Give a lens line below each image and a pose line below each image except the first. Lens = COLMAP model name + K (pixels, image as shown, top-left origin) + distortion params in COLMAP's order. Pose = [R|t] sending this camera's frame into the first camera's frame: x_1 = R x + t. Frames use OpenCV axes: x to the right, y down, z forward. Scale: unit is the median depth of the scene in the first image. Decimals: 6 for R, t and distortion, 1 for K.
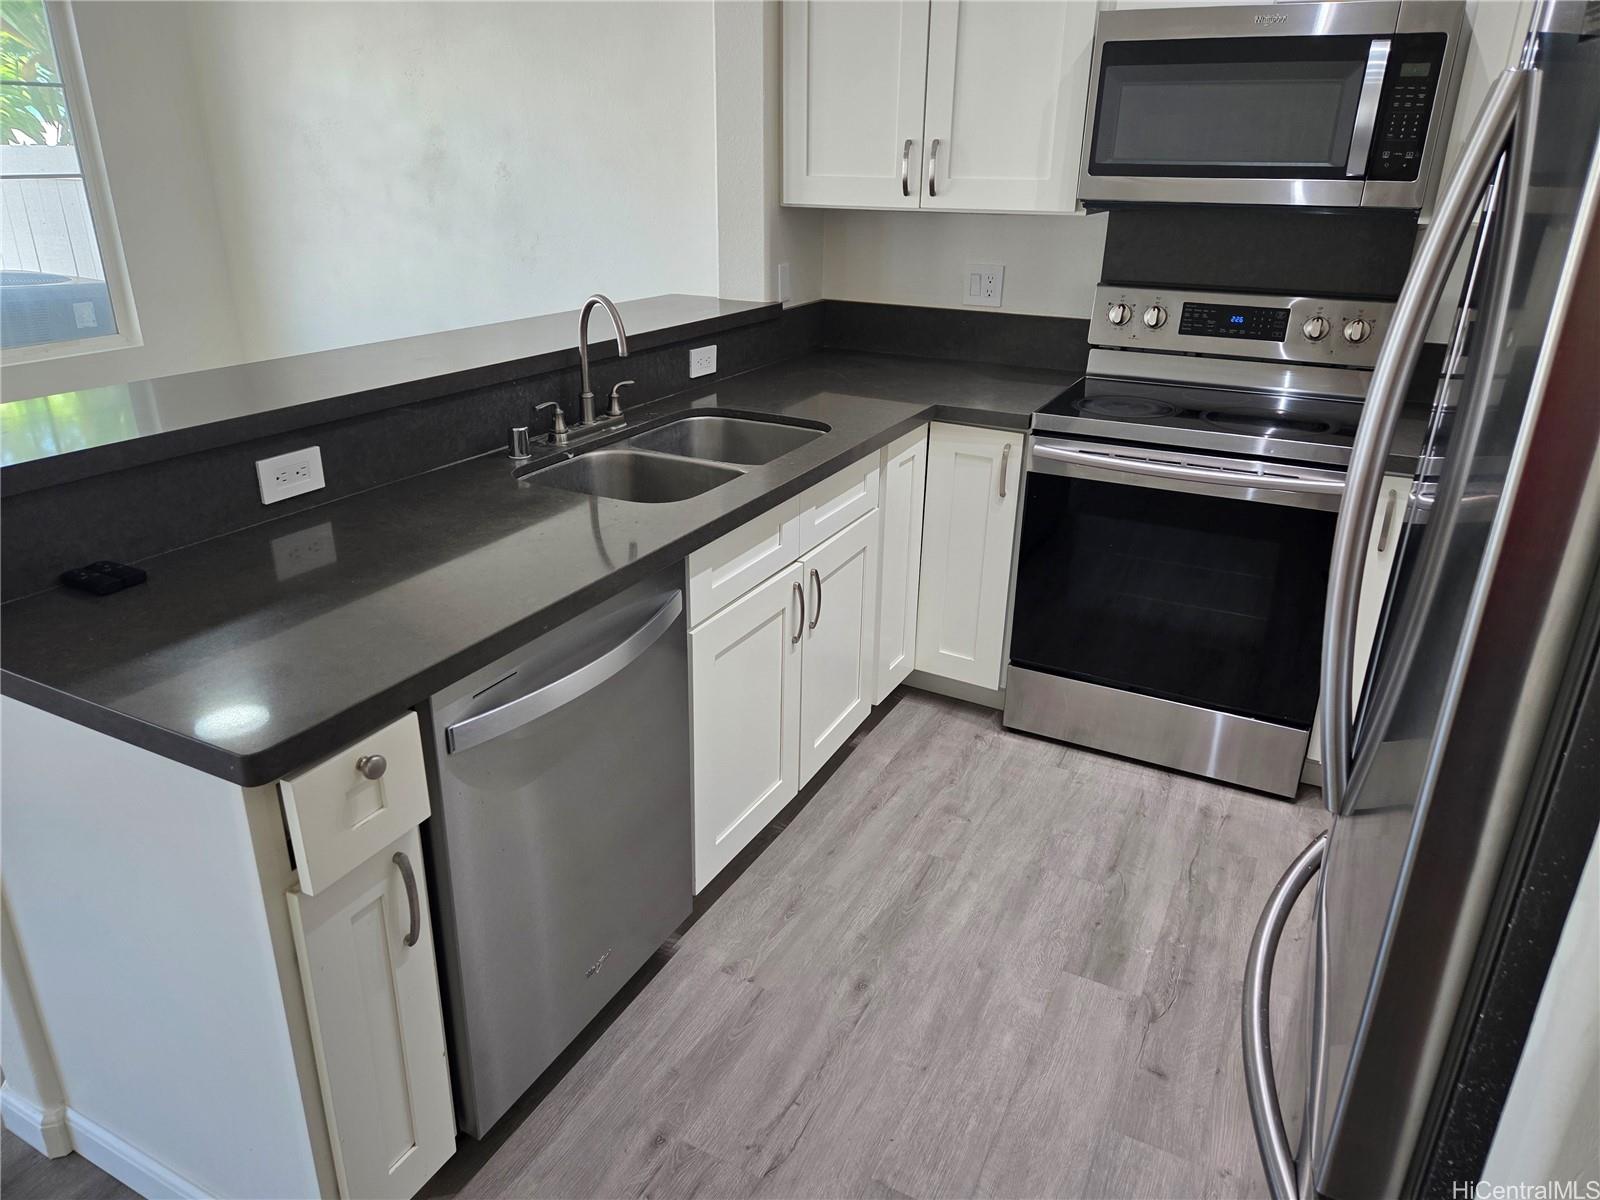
lens RADIAL K [[1069.1, 0, 804.1], [0, 1069.1, 578.9], [0, 0, 1]] dist [0.080844, -0.065006]
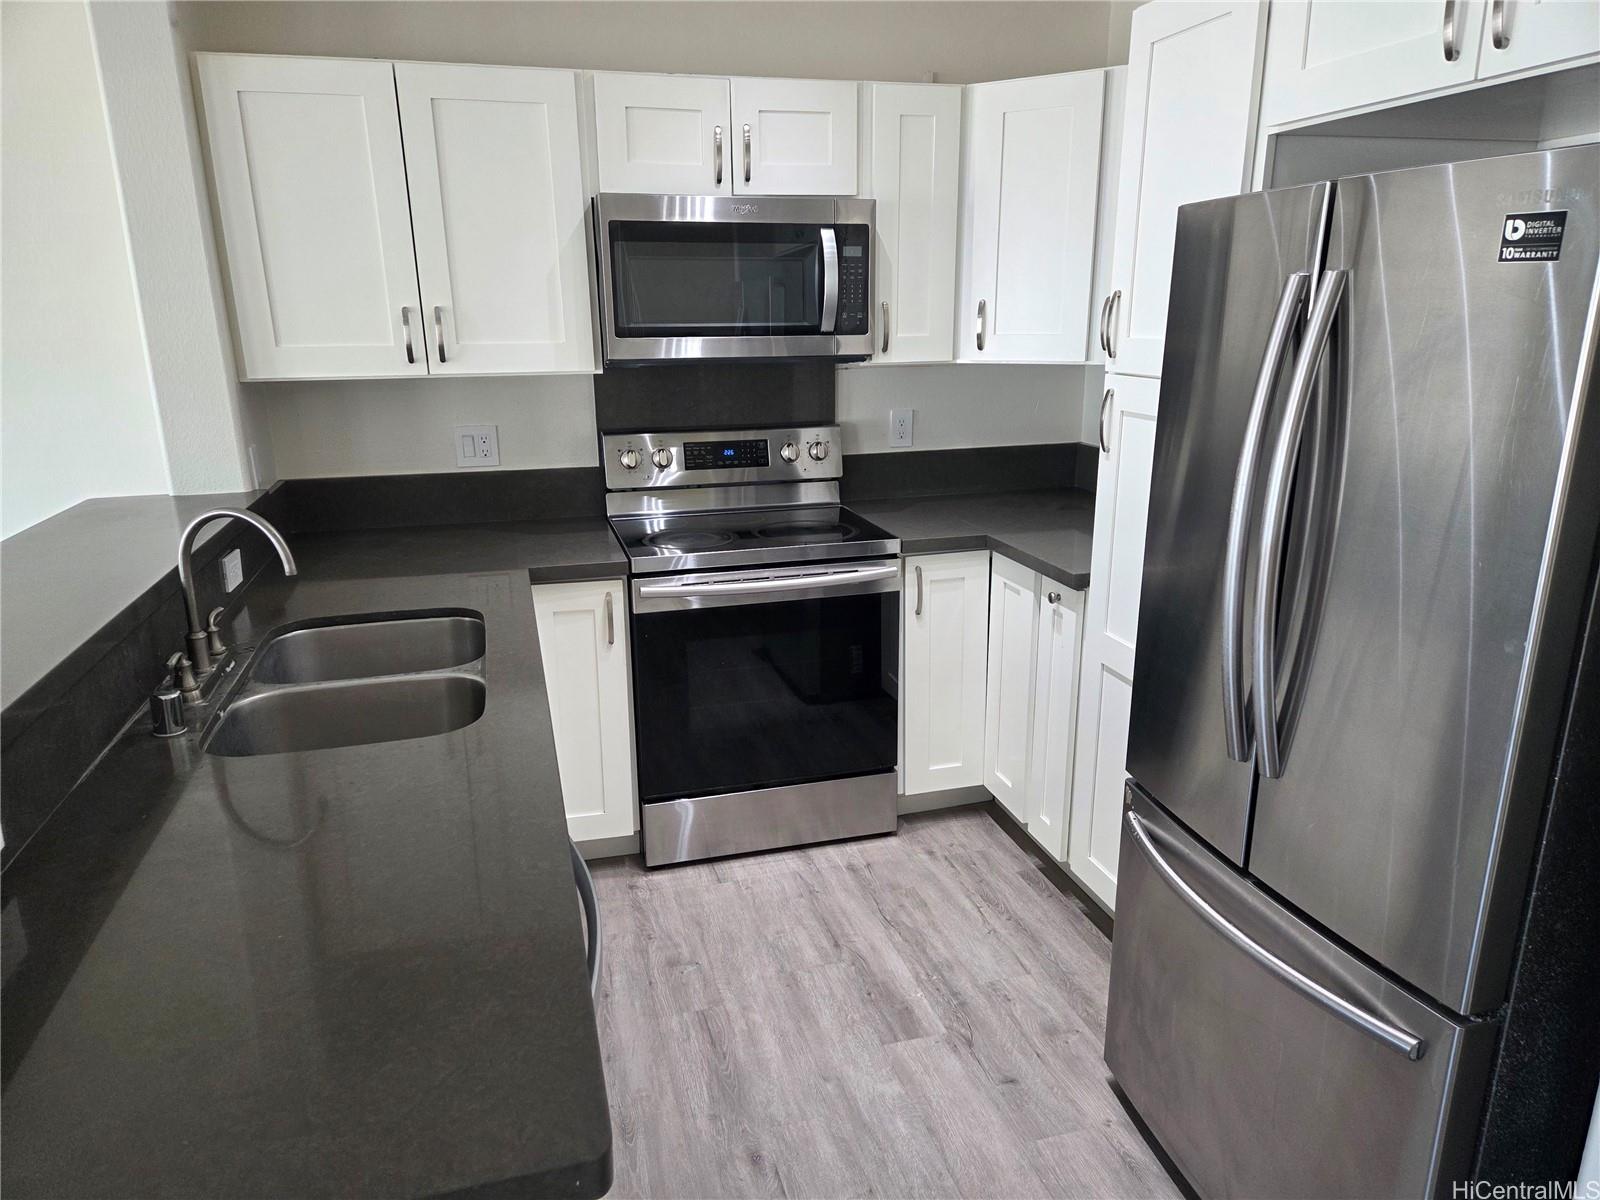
lens RADIAL K [[1065.6, 0, 795.8], [0, 1065.6, 603.3], [0, 0, 1]] dist [0.081079, -0.070718]
pose [[0.737844, -0.205098, 0.643056, -0.368920], [0.269183, 0.963088, -0.001692, -0.073827], [-0.618972, 0.174349, 0.765817, 0.130069]]
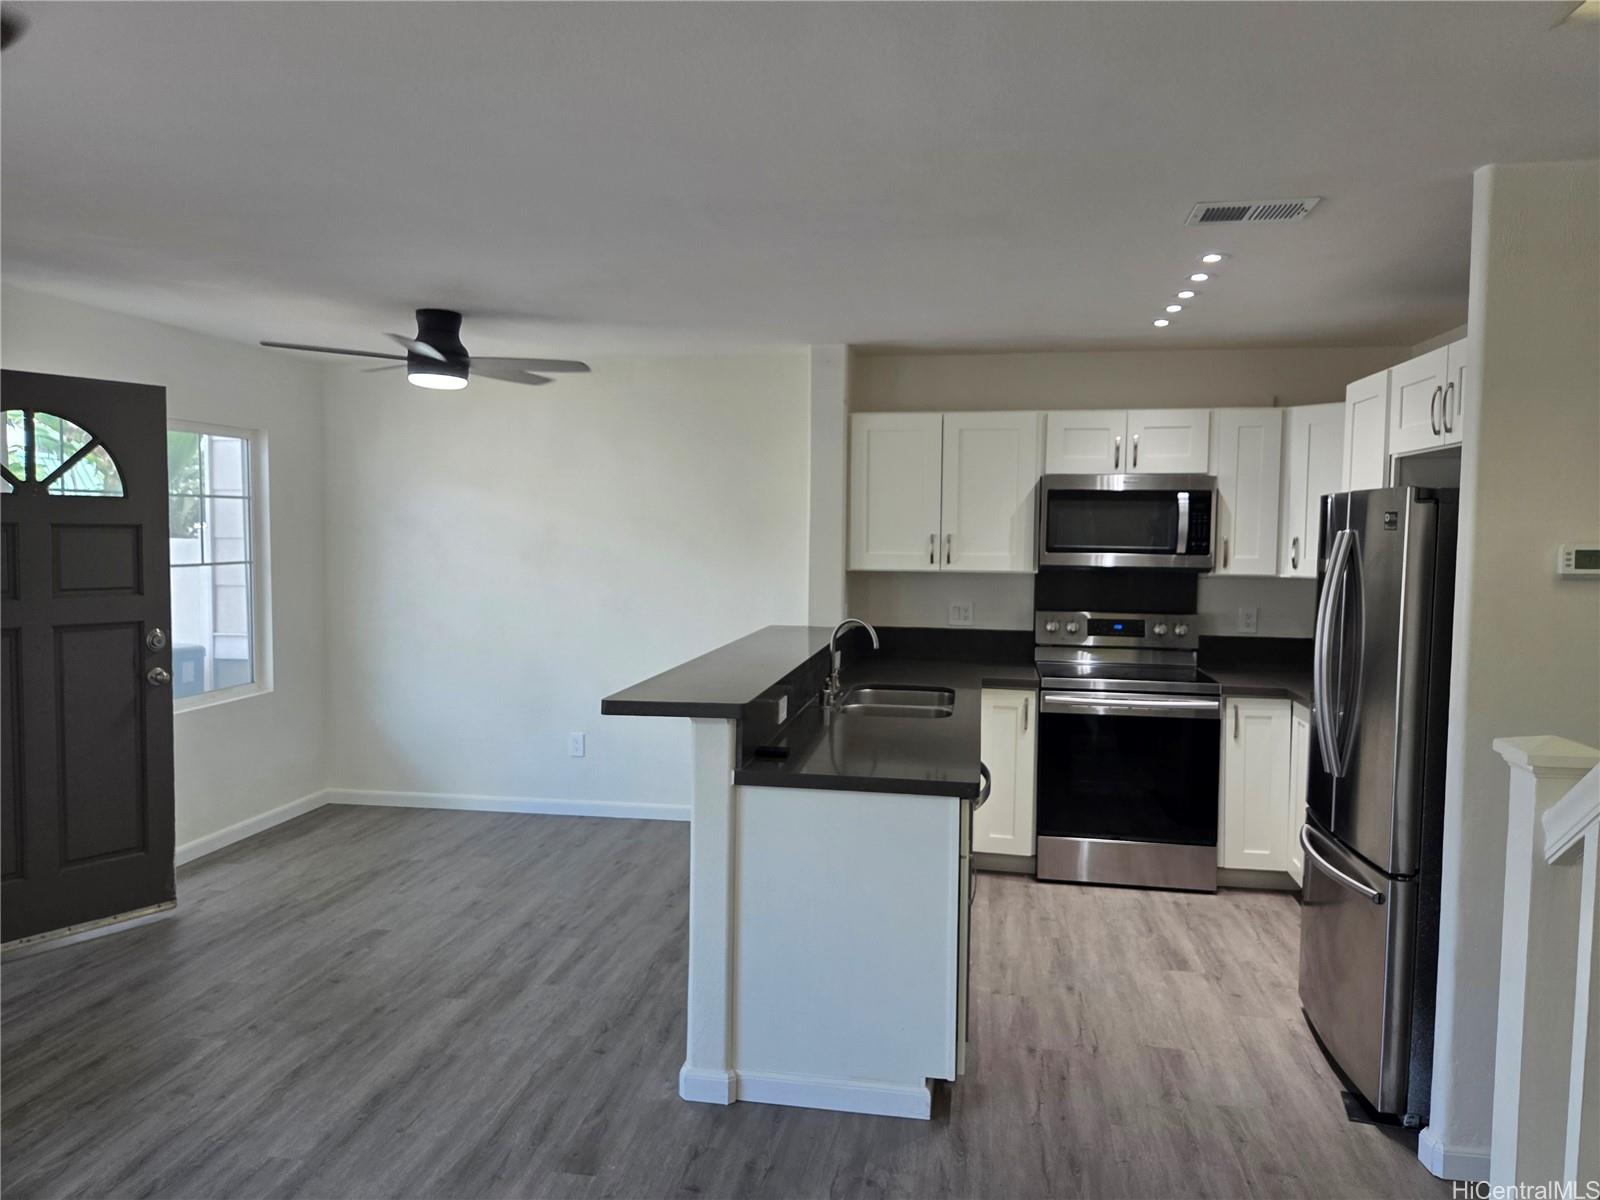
lens RADIAL K [[1076.9, 0, 813.1], [0, 1076.9, 599.2], [0, 0, 1]] dist [0.082807, -0.077088]
pose [[0.950728, -0.026497, 0.308892, -0.737273], [0.117620, 0.952681, -0.280294, 0.186036], [-0.286848, 0.302815, 0.908857, -0.576069]]
